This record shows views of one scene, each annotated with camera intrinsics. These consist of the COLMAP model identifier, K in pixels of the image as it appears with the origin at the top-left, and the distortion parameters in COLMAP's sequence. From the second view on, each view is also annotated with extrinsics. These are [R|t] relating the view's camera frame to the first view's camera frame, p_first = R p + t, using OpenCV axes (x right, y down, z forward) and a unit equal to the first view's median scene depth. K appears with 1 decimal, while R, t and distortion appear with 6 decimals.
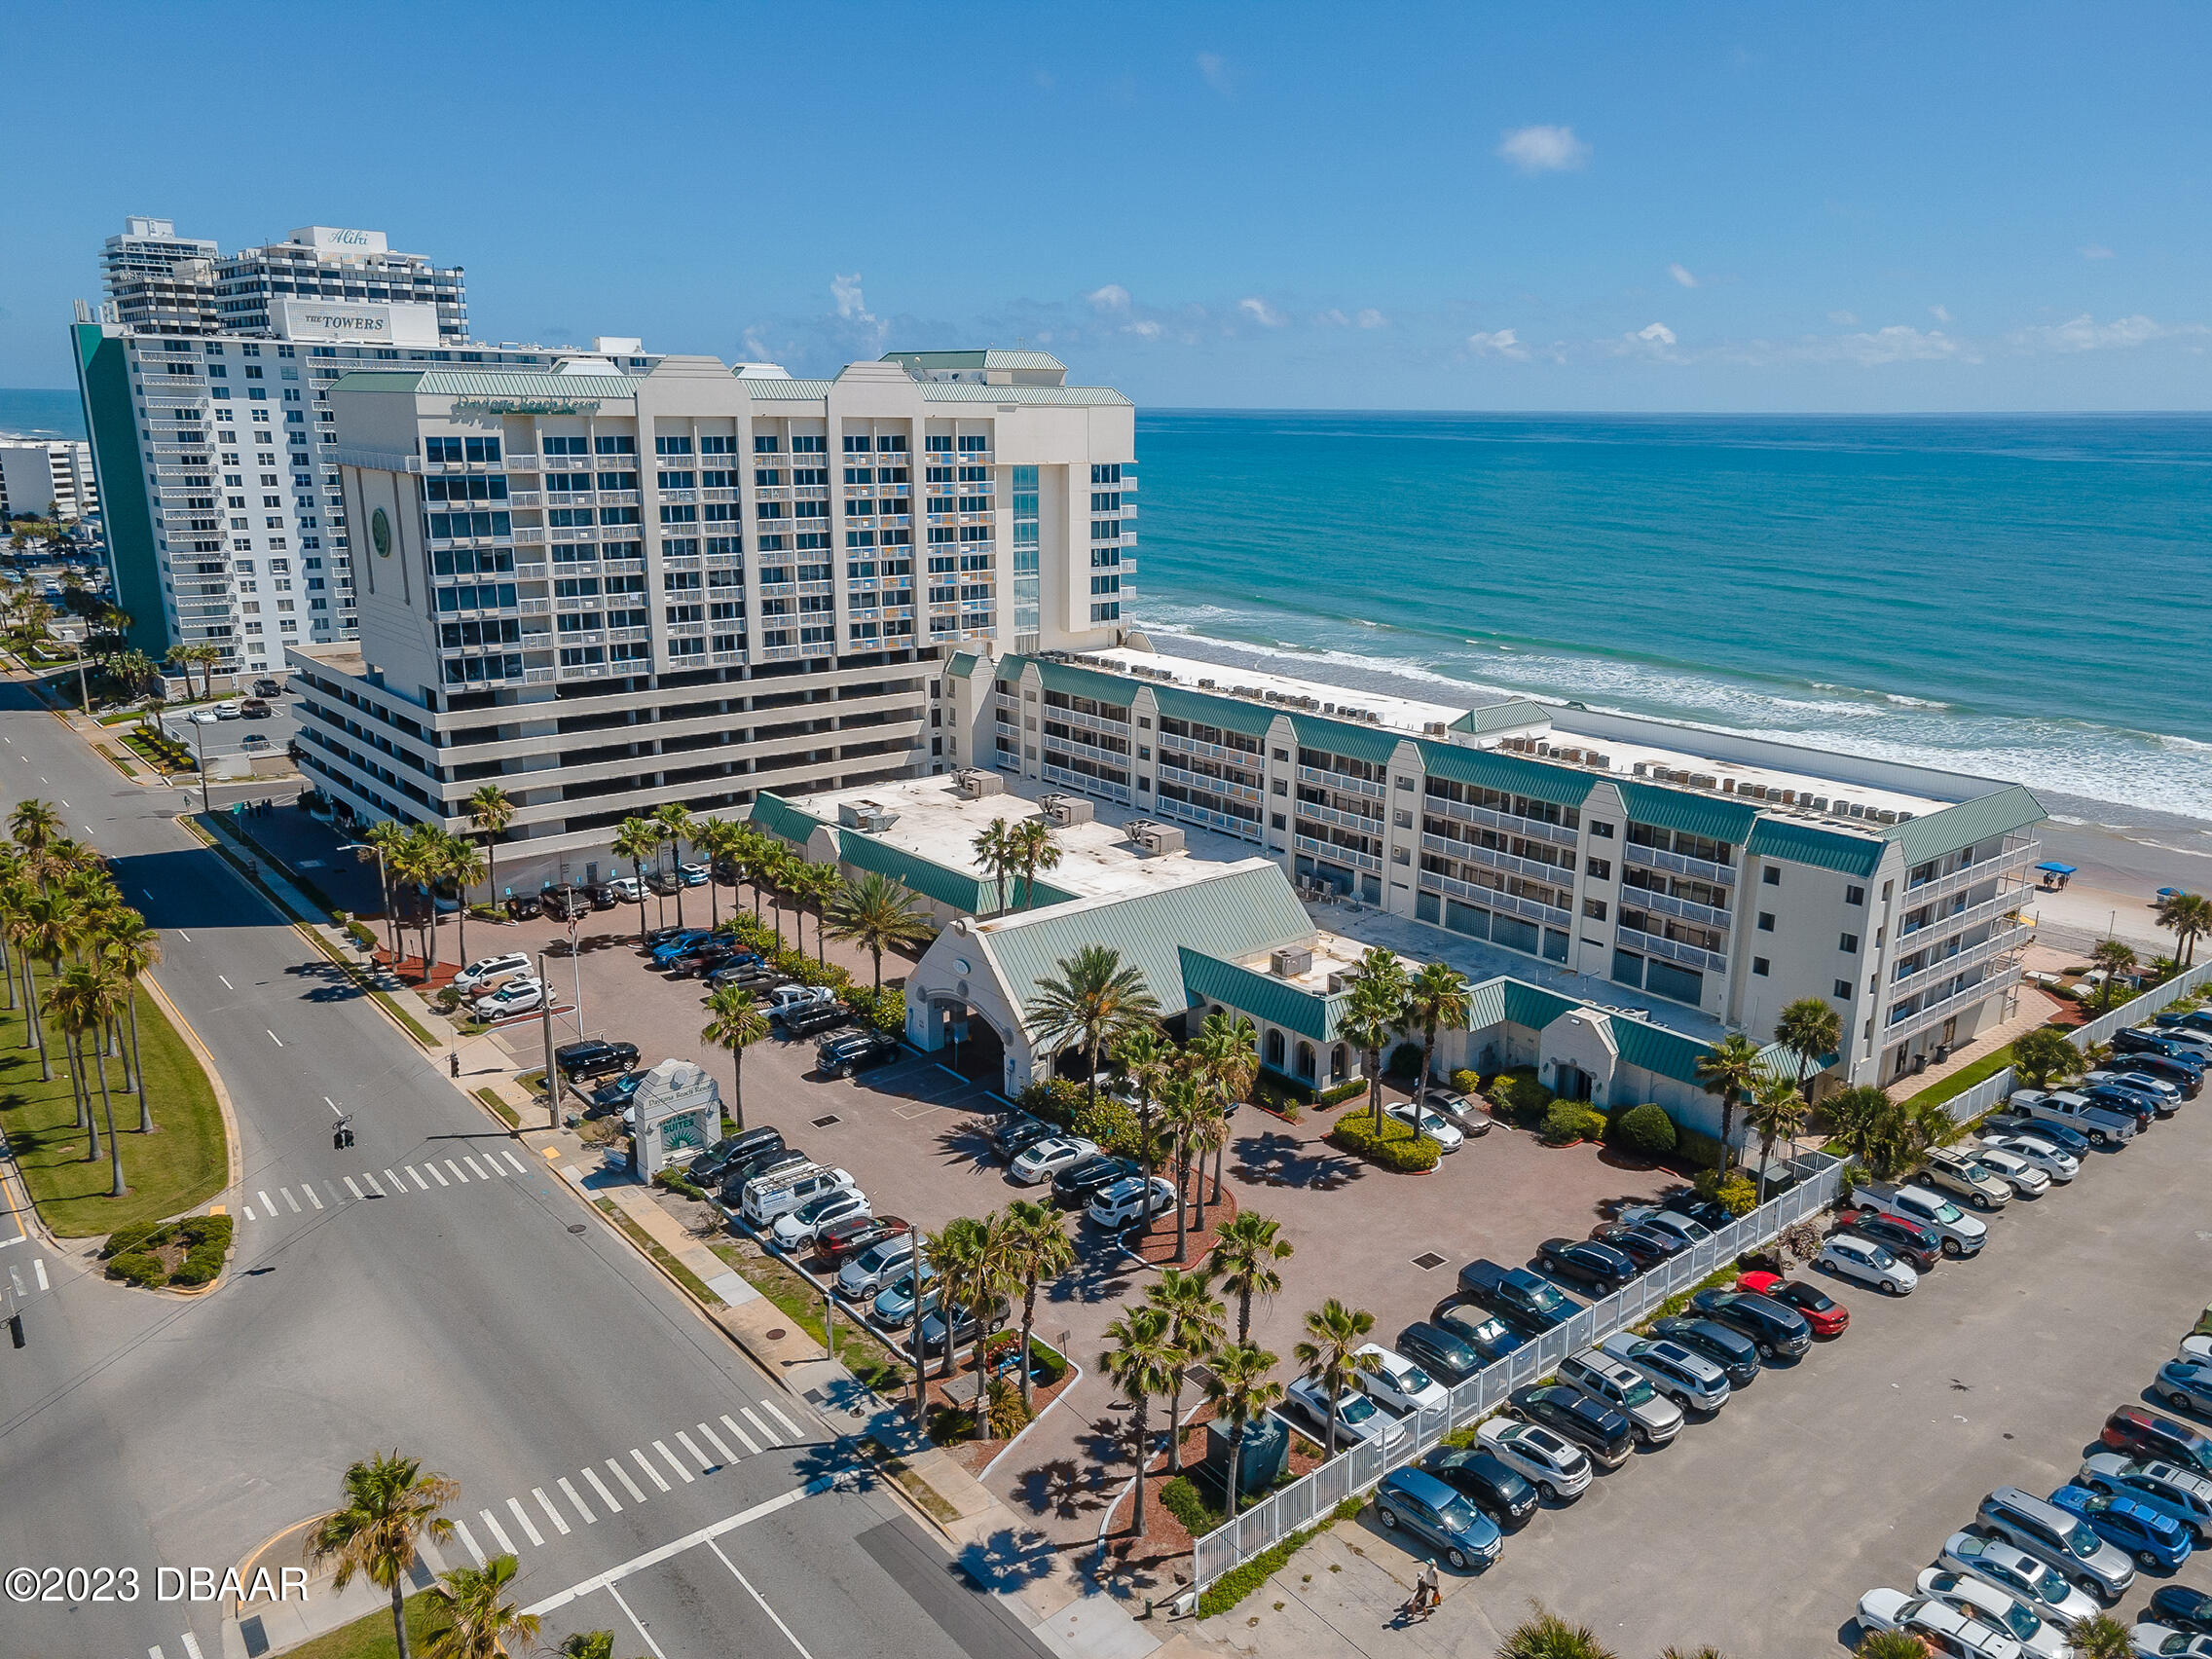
lens RADIAL K [[1615.5, 0, 1106.0], [0, 1615.5, 829.5], [0, 0, 1]] dist [-0.003716, 0.072921]
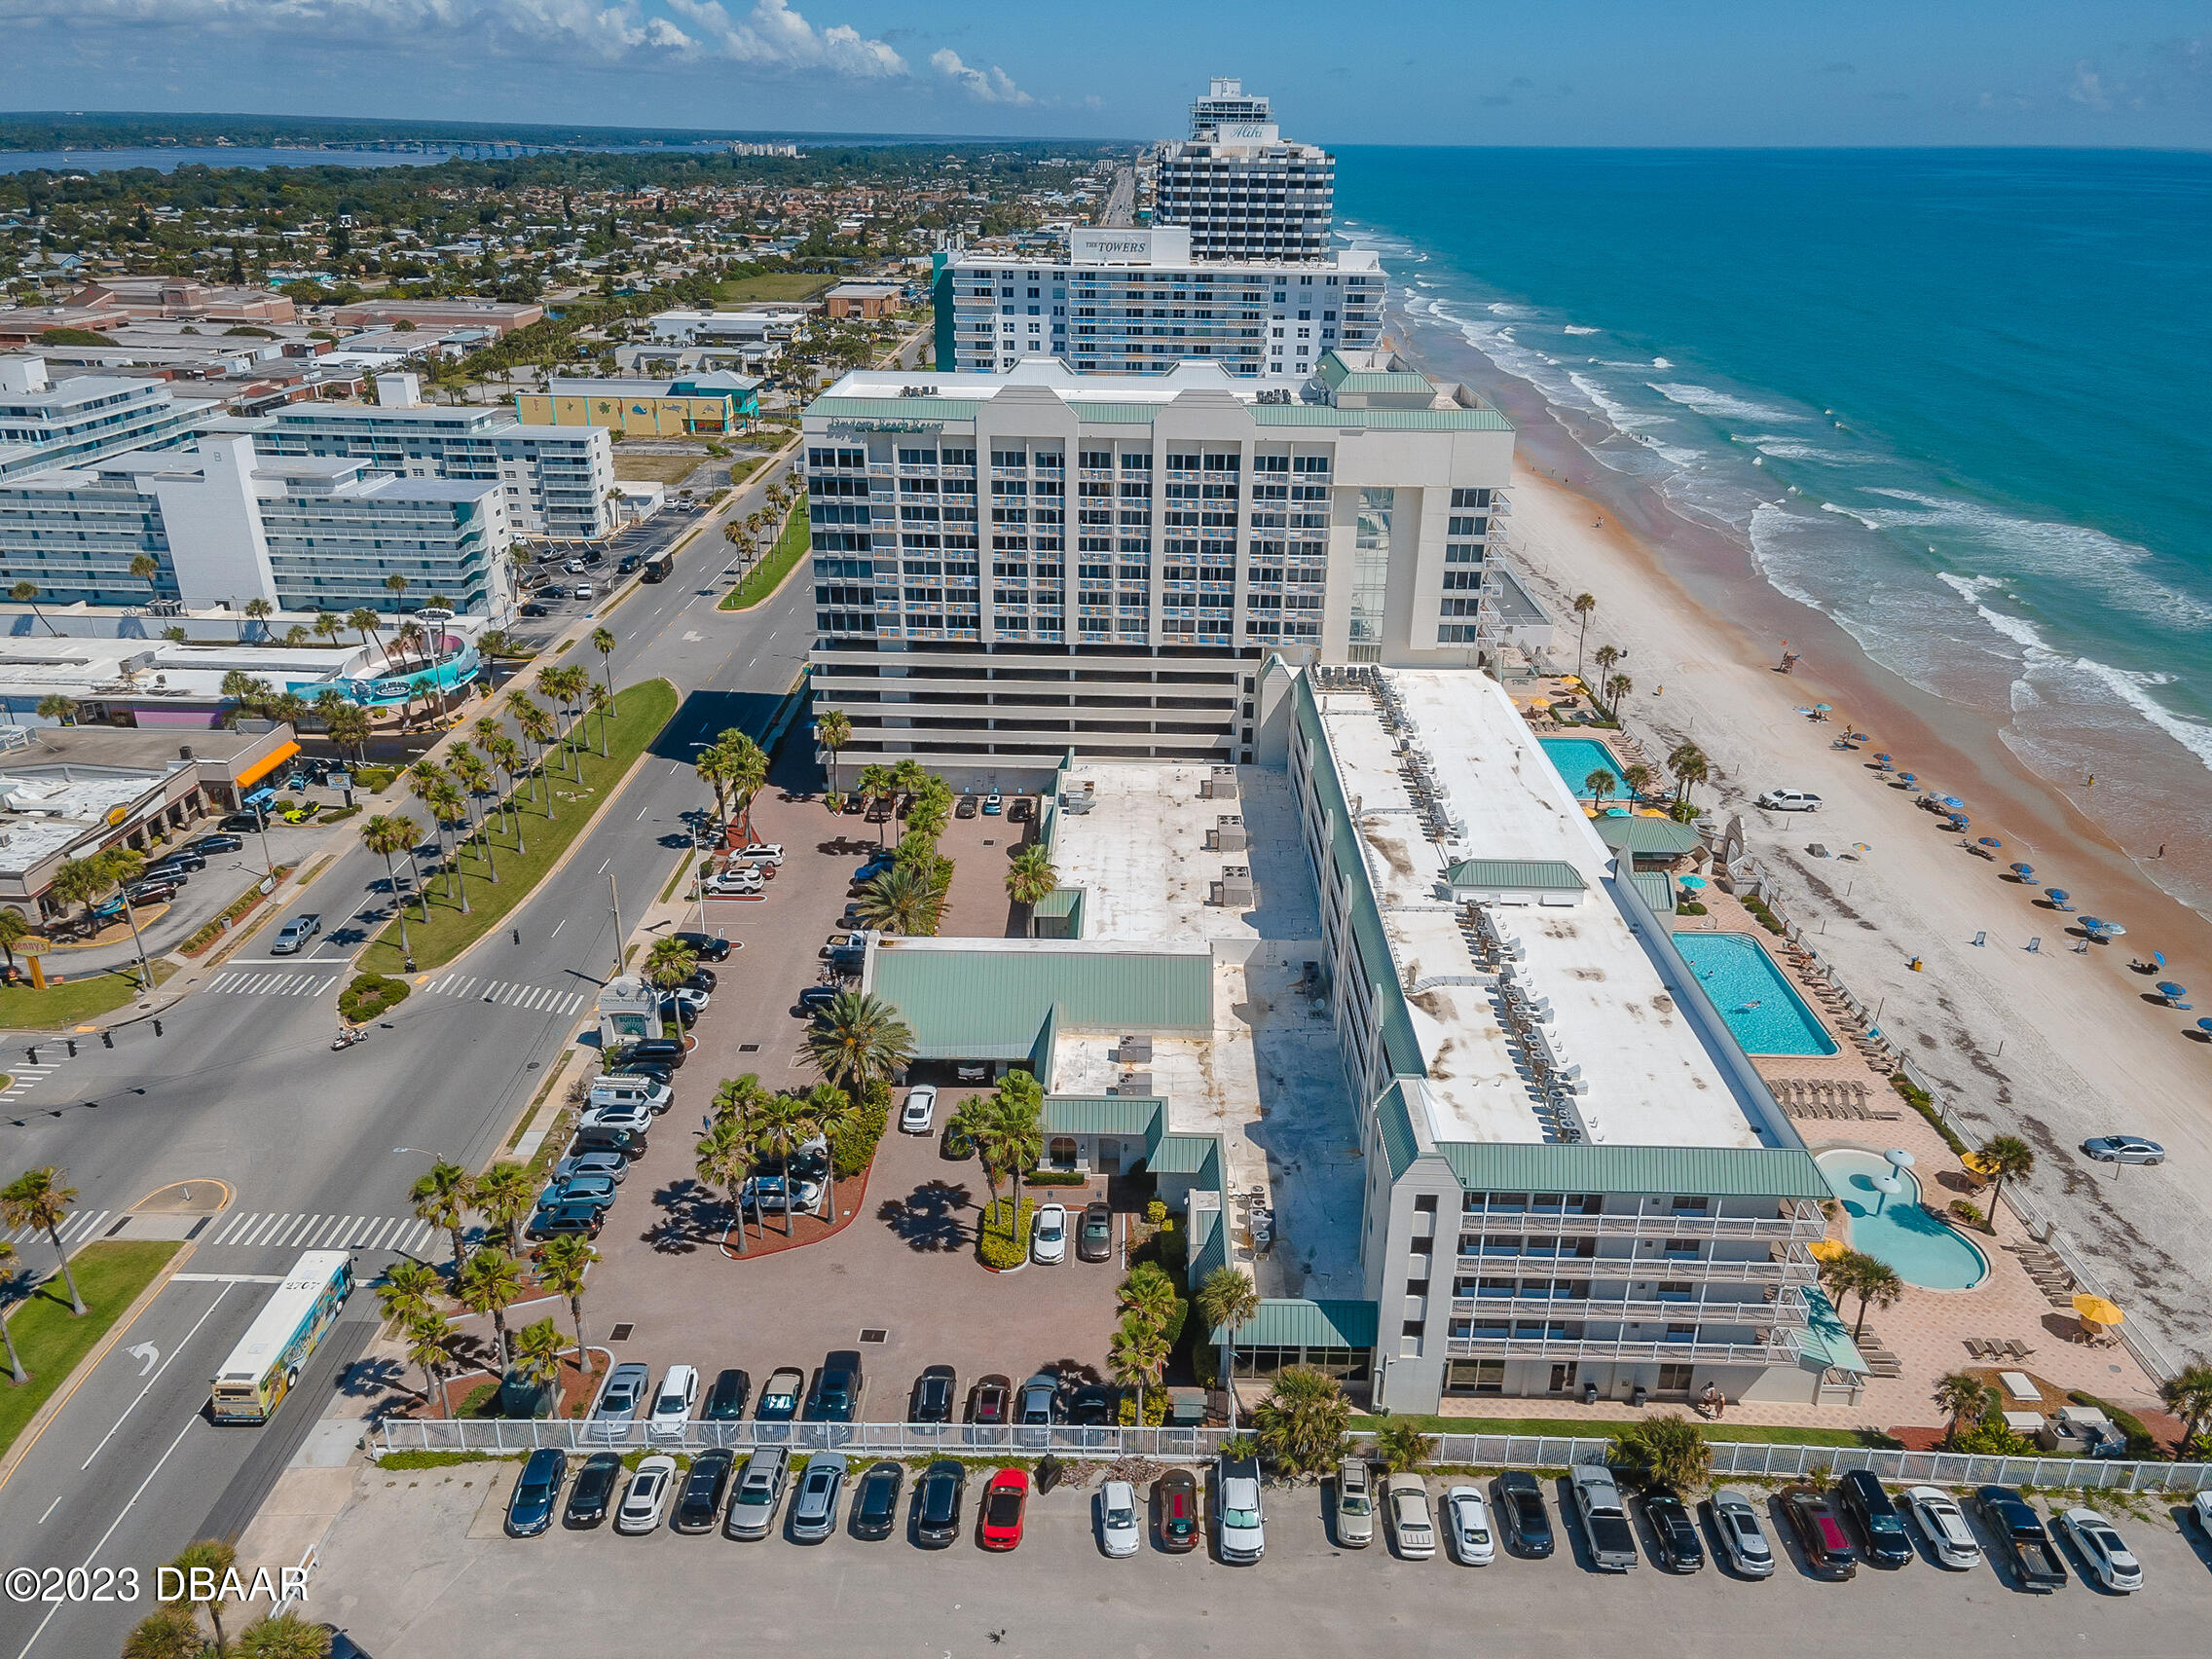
lens RADIAL K [[1580.4, 0, 1119.2], [0, 1580.4, 836.3], [0, 0, 1]] dist [0.027275, 0.001673]
pose [[0.762323, 0.260153, -0.592608, 0.589862], [-0.172143, 0.964175, 0.201827, -0.228588], [0.623884, -0.051843, 0.779796, 0.125600]]
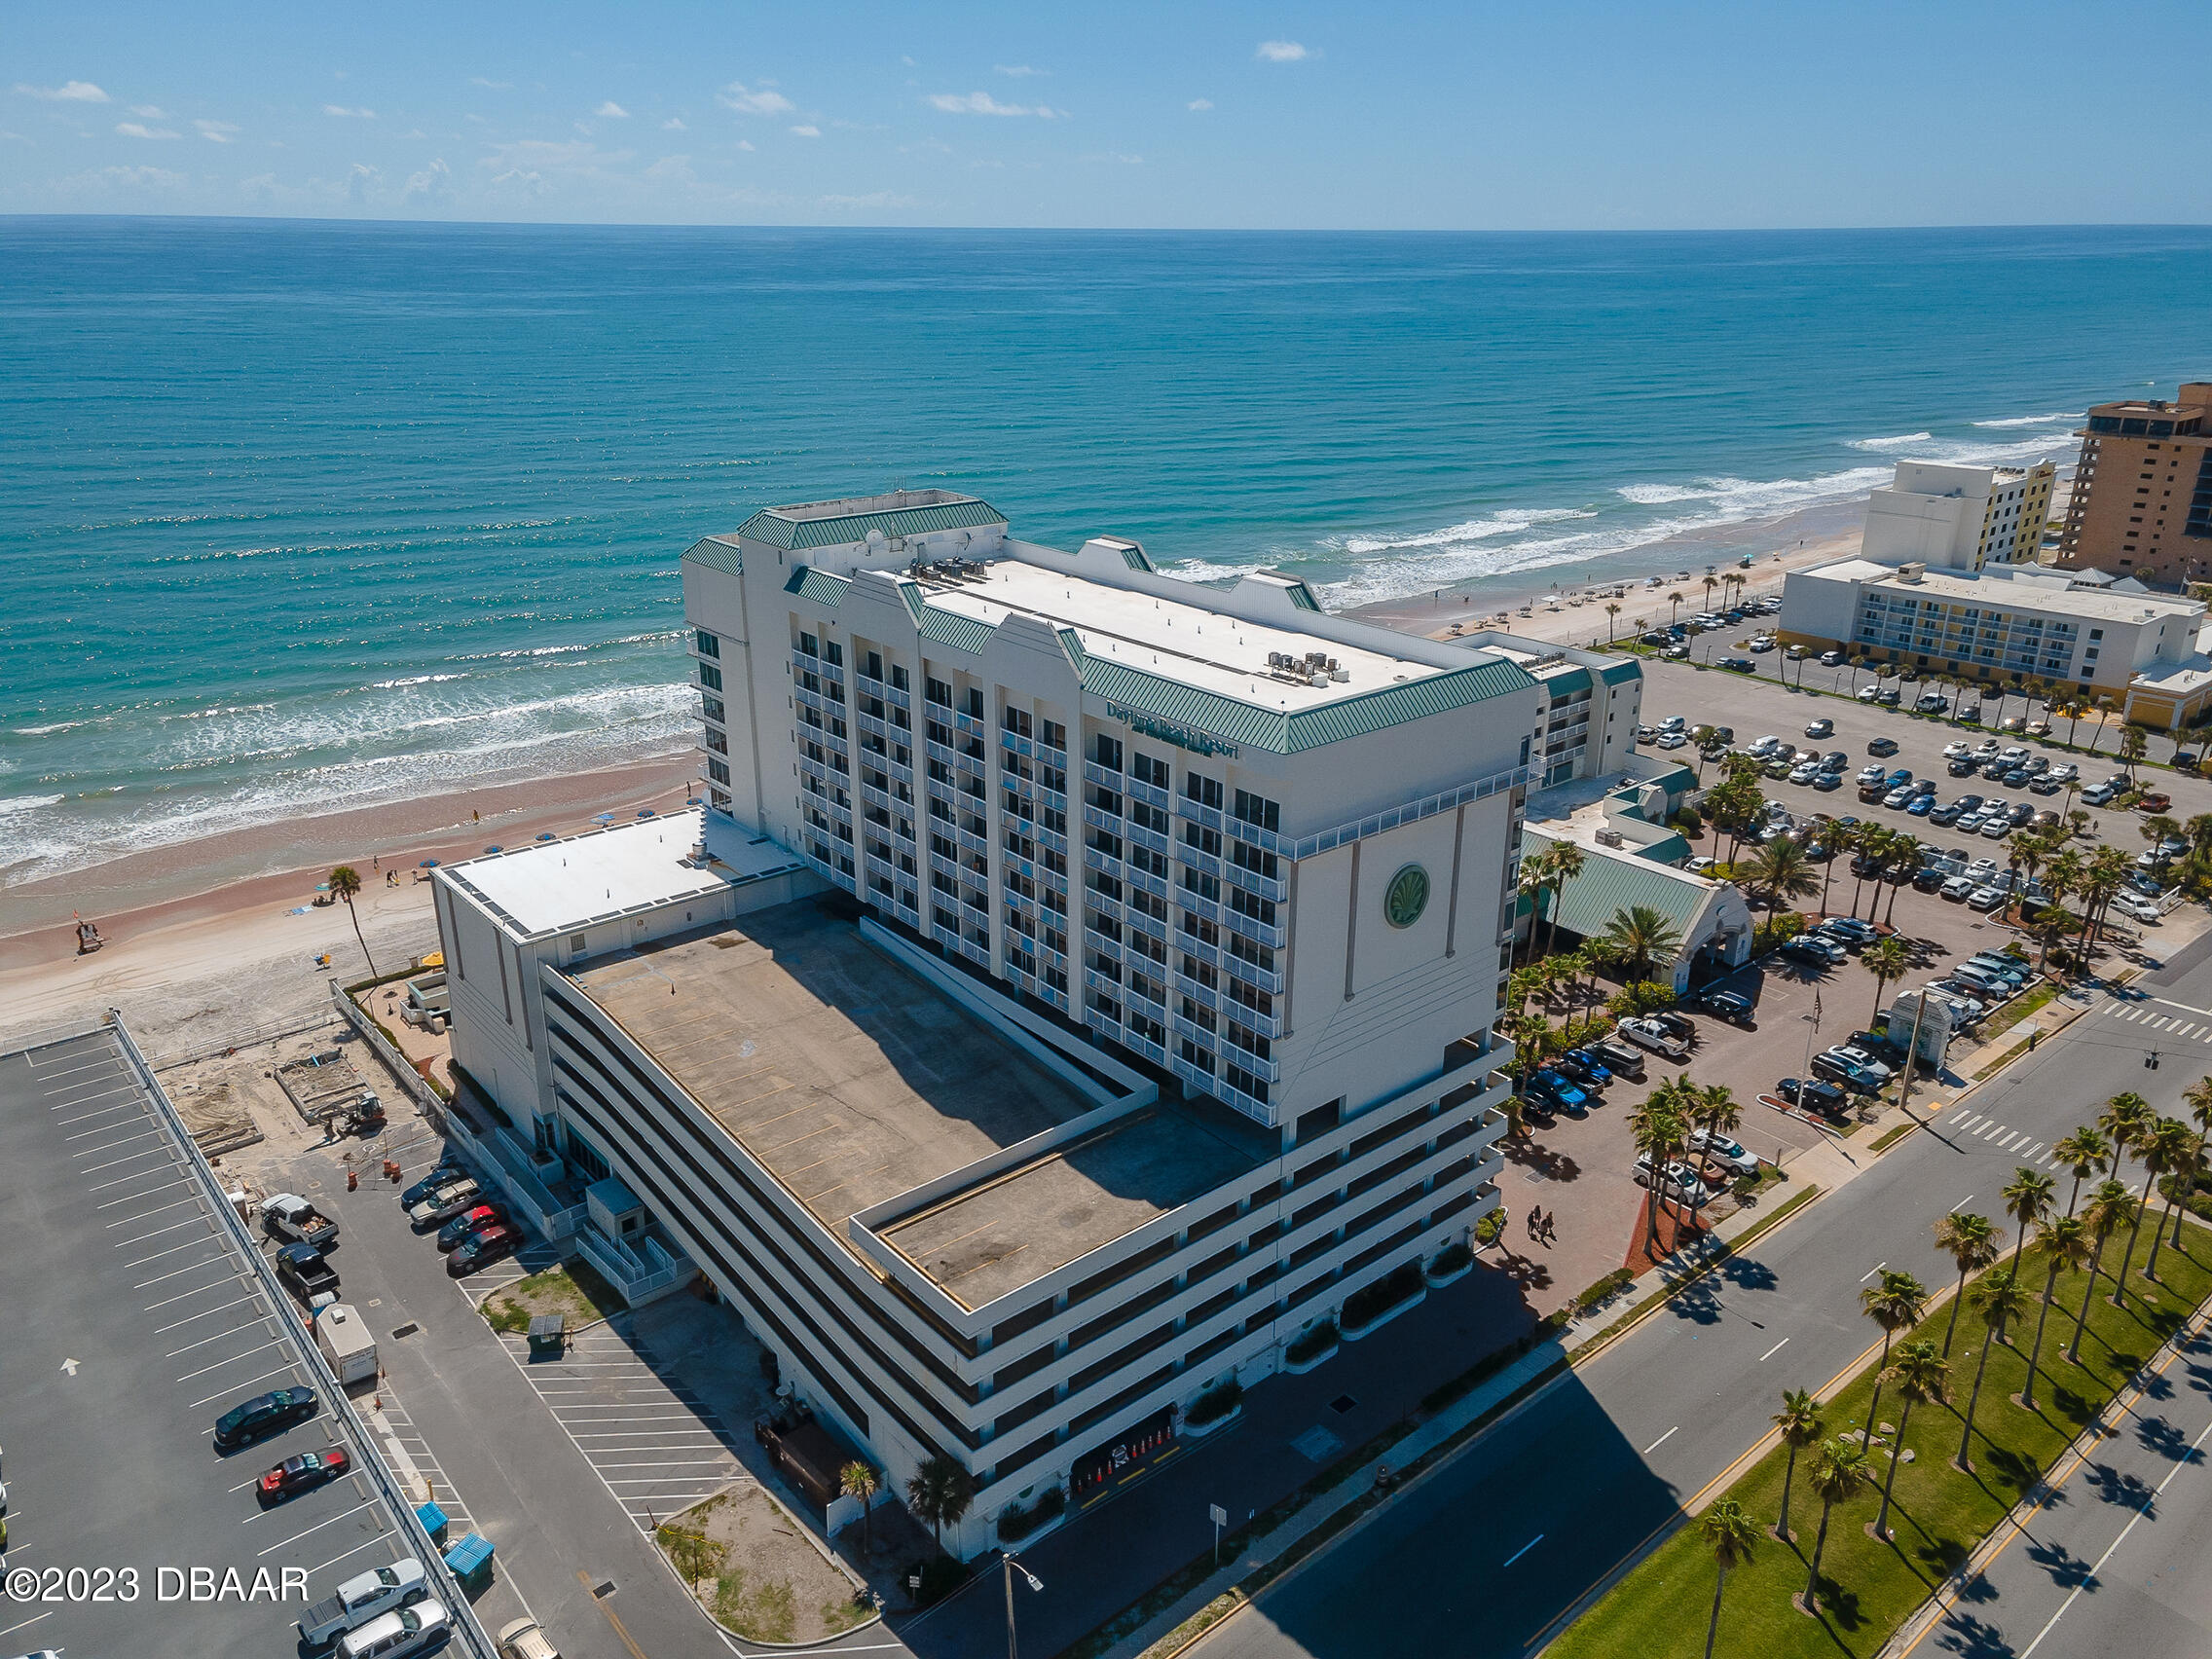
lens RADIAL K [[1630.8, 0, 1112.4], [0, 1630.8, 836.2], [0, 0, 1]] dist [0.051110, 0.002597]
pose [[-0.013826, -0.363824, 0.931365, -1.147646], [0.253704, 0.899697, 0.355219, -0.515280], [-0.967183, 0.241202, 0.079864, 1.087002]]
